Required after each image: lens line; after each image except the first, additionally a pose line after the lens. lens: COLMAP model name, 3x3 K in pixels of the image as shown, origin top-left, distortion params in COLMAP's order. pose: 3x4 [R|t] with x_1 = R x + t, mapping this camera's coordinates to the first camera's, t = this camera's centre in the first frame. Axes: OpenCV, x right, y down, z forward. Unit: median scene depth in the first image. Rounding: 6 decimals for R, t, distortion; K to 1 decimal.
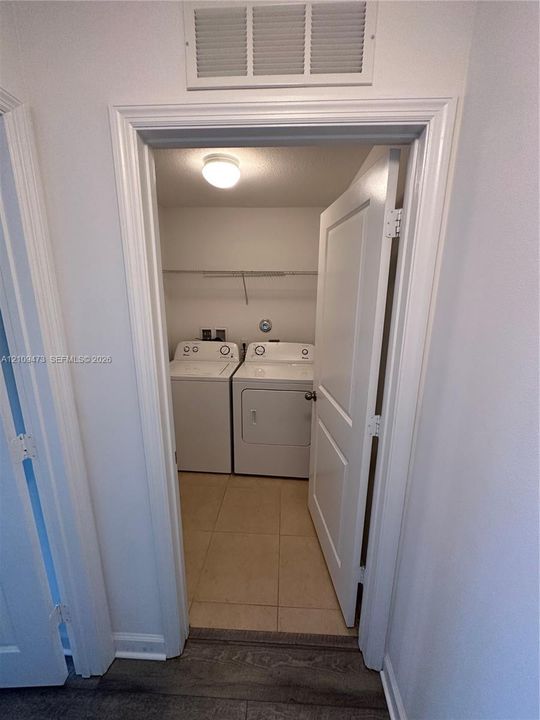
lens RADIAL K [[286.0, 0, 269.9], [0, 286.0, 359.3], [0, 0, 1]] dist [0.000057, 0.000486]
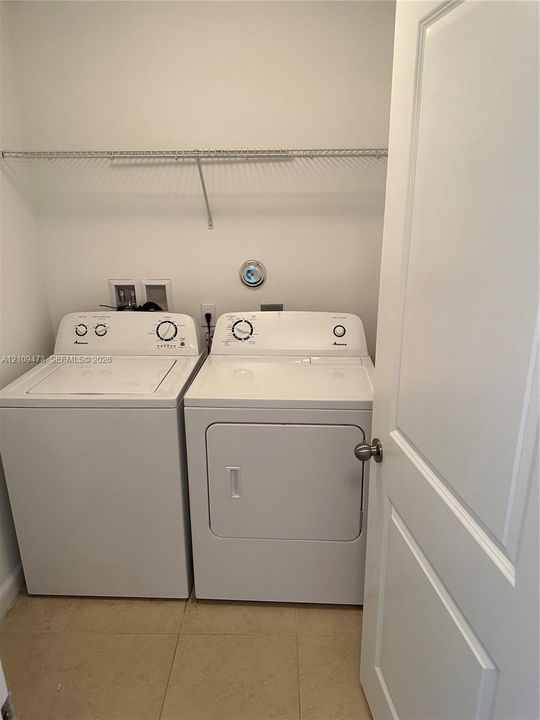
lens RADIAL K [[505.1, 0, 280.5], [0, 505.1, 360.6], [0, 0, 1]] dist [0.057568, -0.000910]
pose [[0.998628, -0.027511, 0.044554, -0.011629], [0.023943, 0.996609, 0.078727, -0.045162], [-0.046569, -0.077552, 0.995900, 0.178066]]
